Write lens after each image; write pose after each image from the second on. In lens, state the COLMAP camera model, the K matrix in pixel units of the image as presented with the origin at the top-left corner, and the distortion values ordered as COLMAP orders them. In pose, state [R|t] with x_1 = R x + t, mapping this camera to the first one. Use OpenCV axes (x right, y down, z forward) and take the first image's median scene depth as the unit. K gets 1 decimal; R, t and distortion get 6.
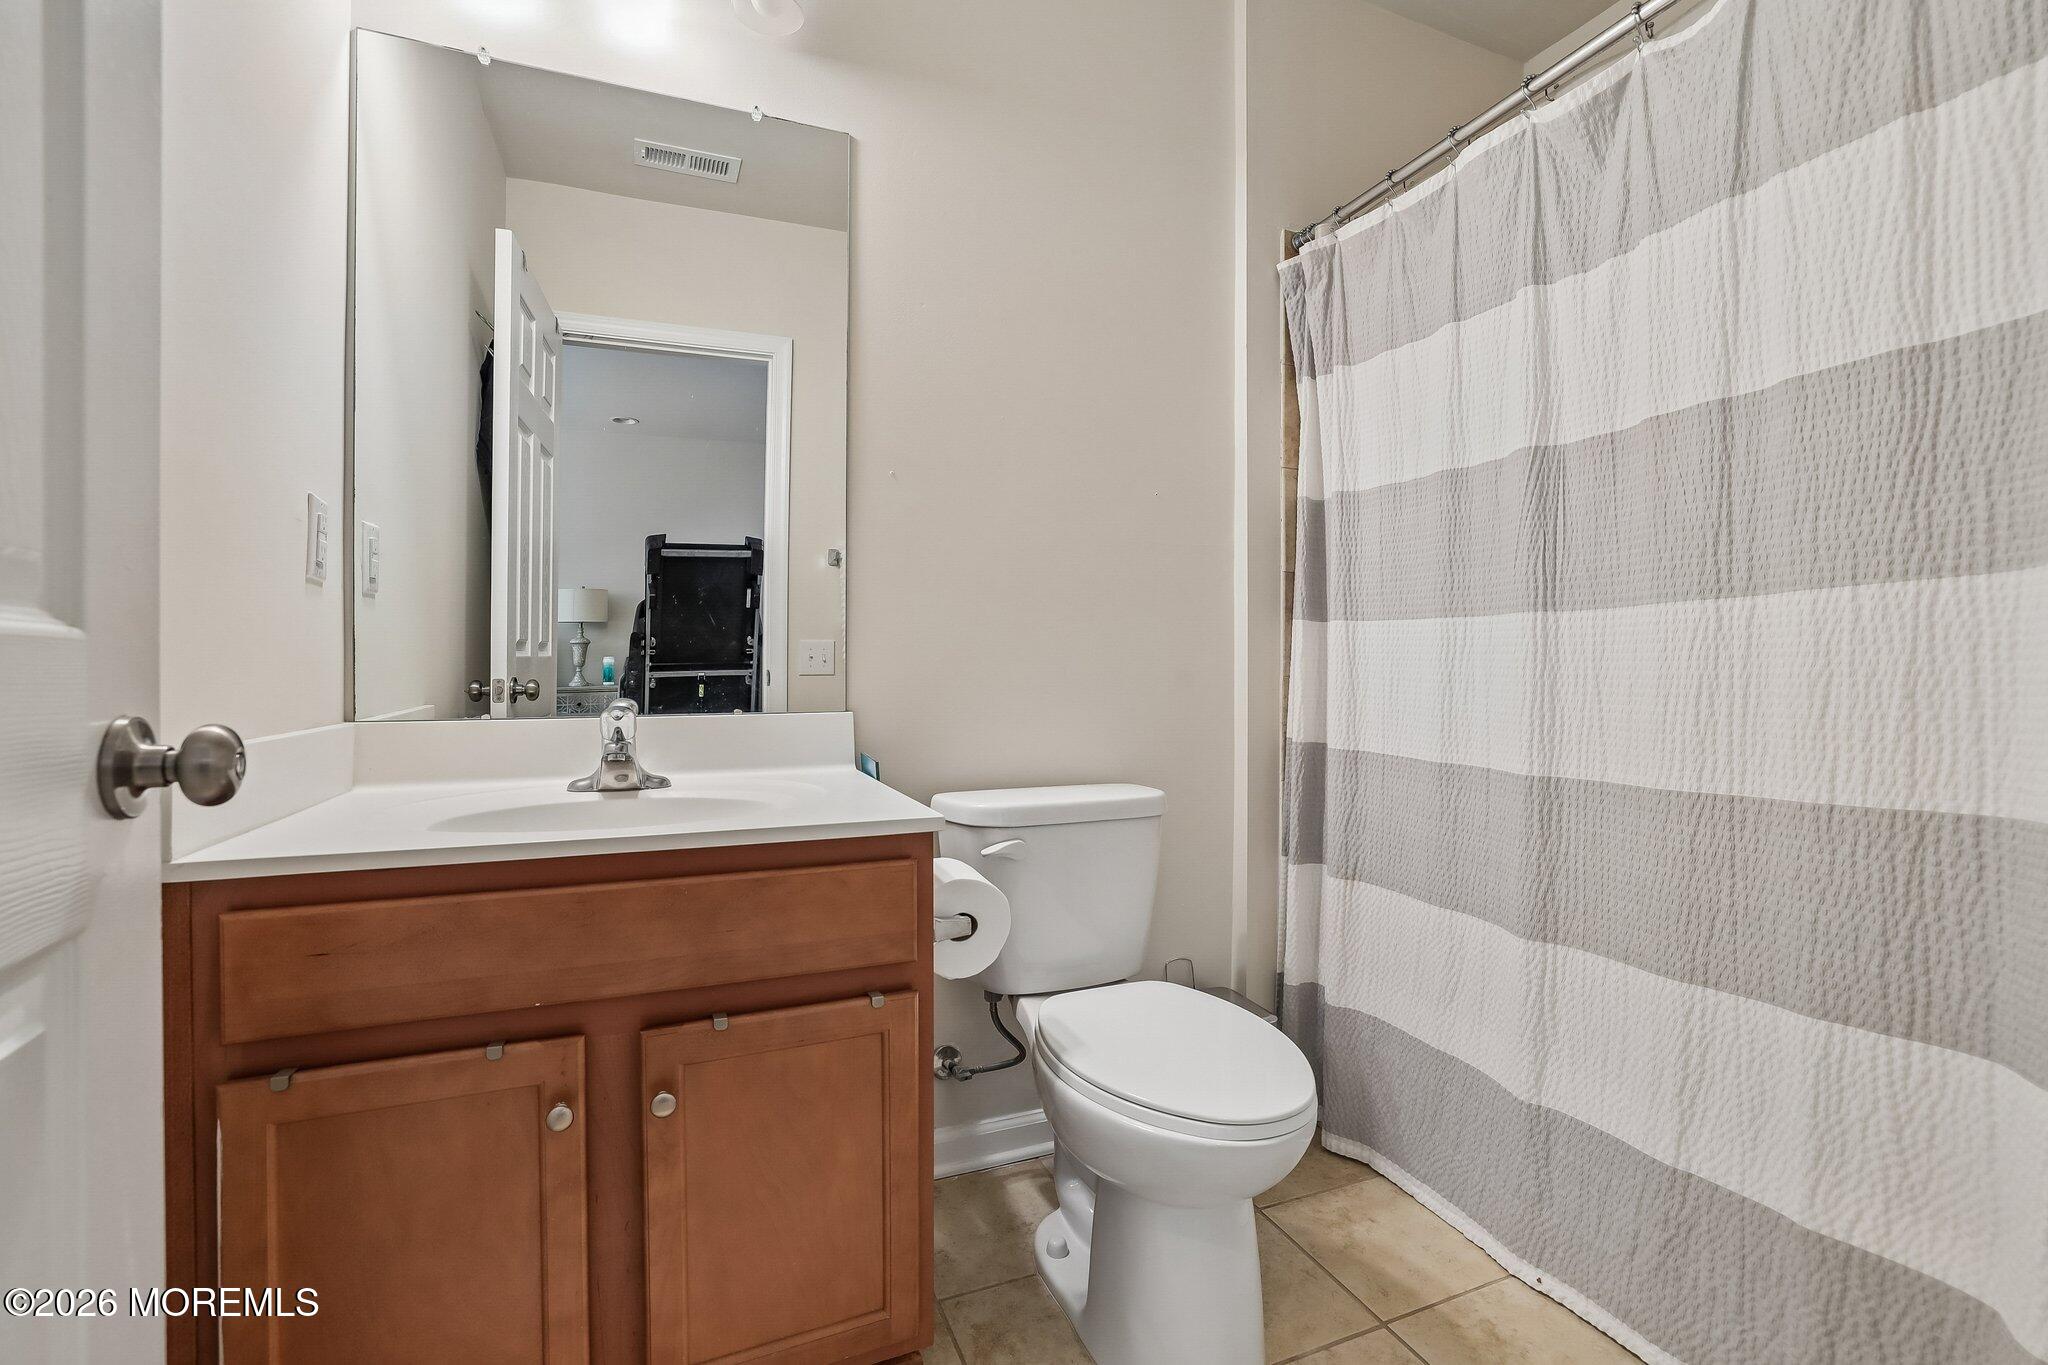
lens RADIAL K [[891.8, 0, 1022.4], [0, 891.8, 670.9], [0, 0, 1]] dist [-0.014842, -0.000140]
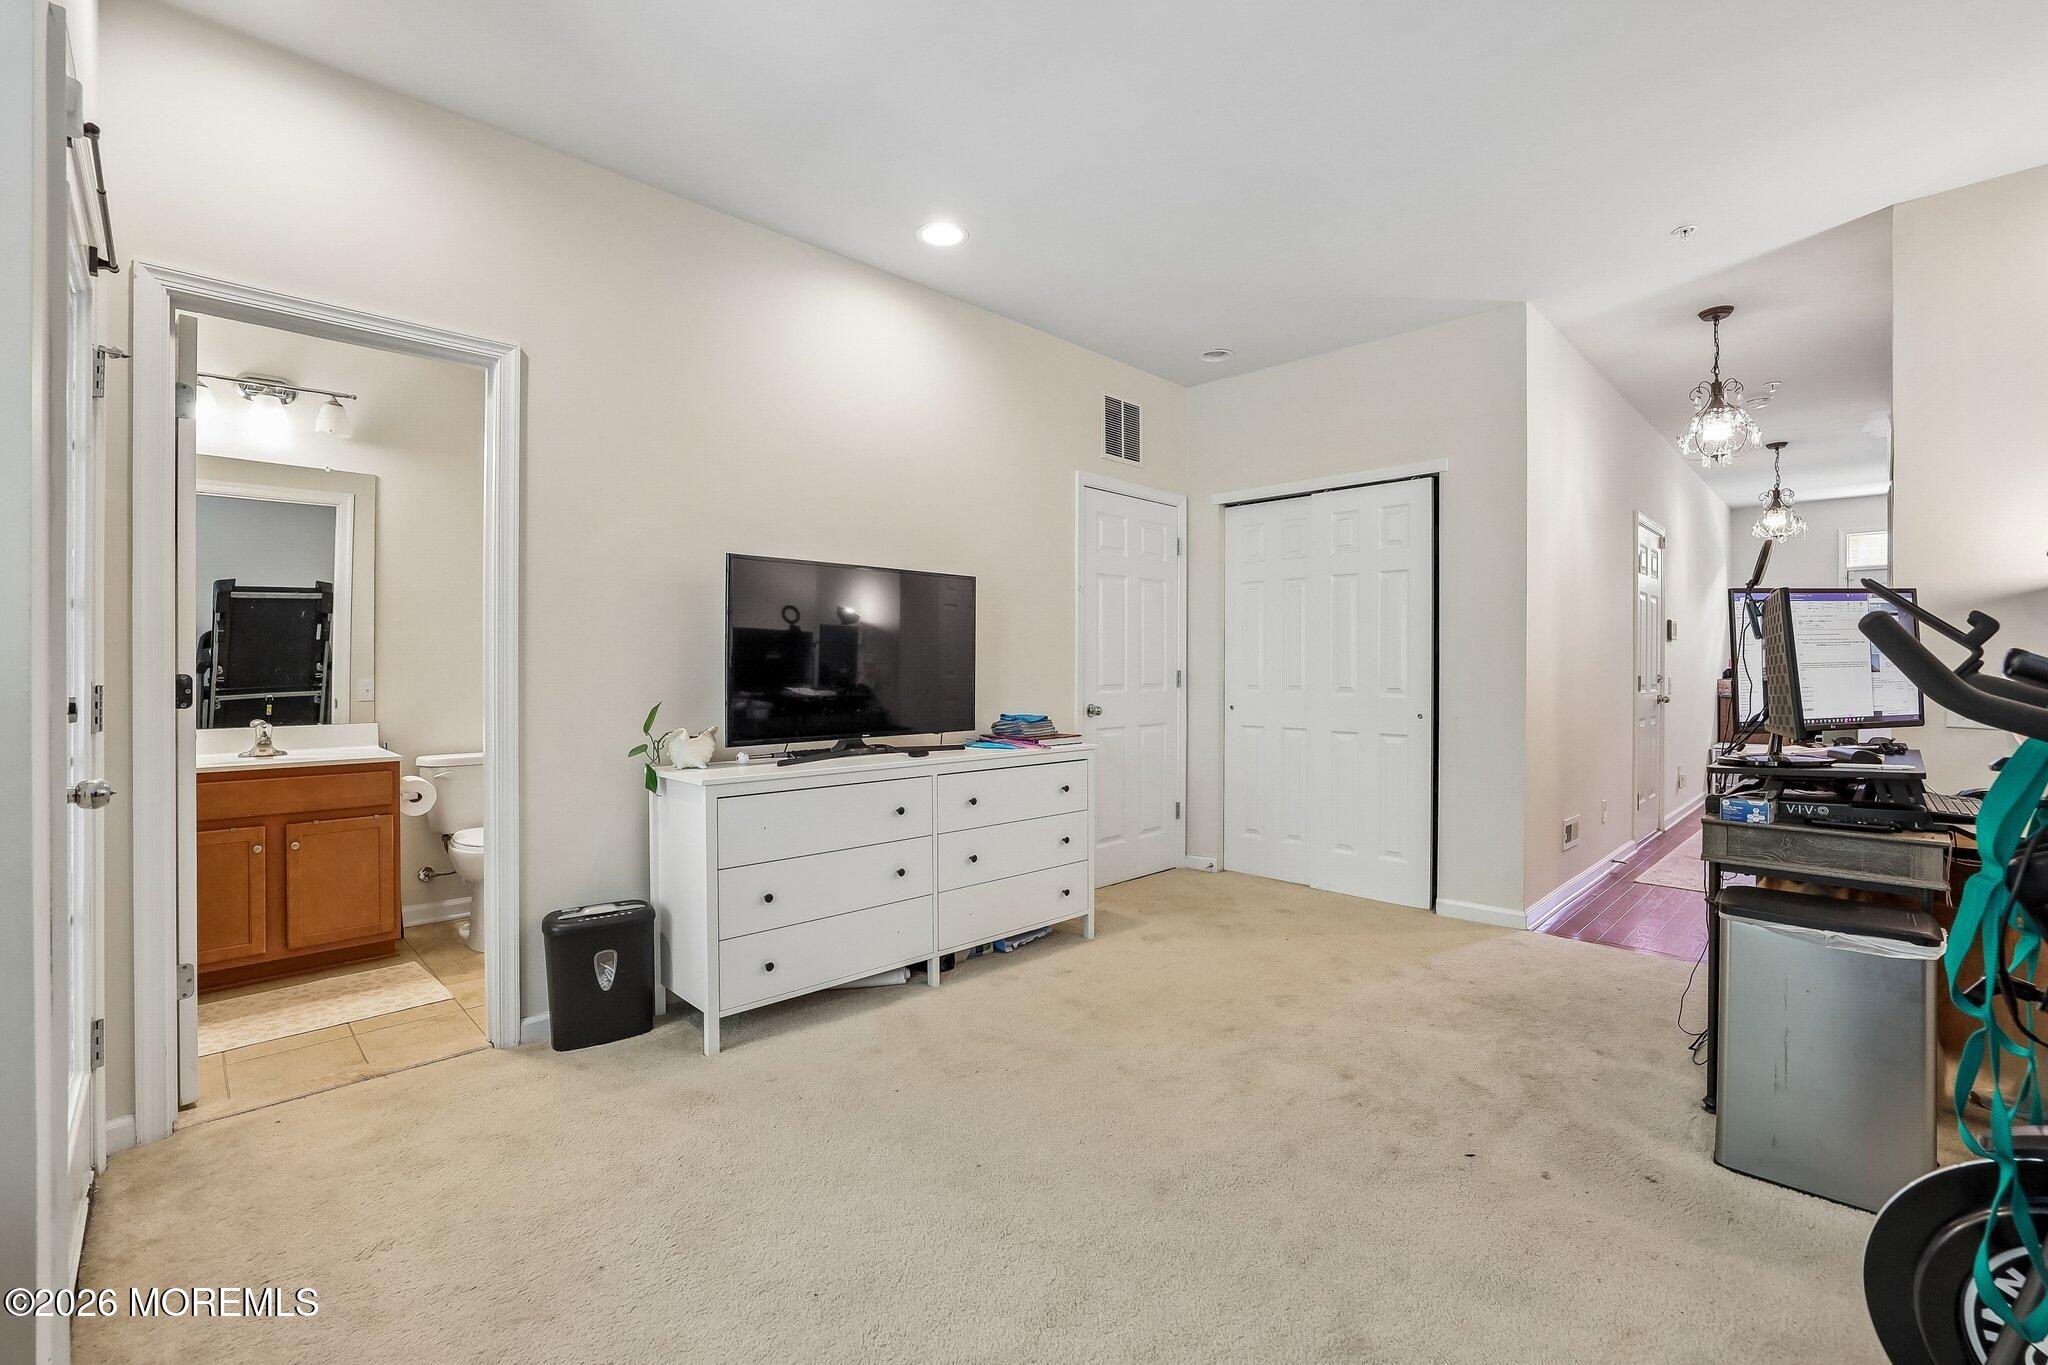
lens RADIAL K [[891.8, 0, 1022.4], [0, 891.8, 670.9], [0, 0, 1]] dist [-0.014842, -0.000140]
pose [[0.929073, 0.000160, 0.369896, 0.534386], [0.002900, 0.999966, -0.007718, -0.071155], [-0.369885, 0.008244, 0.929041, -1.827144]]
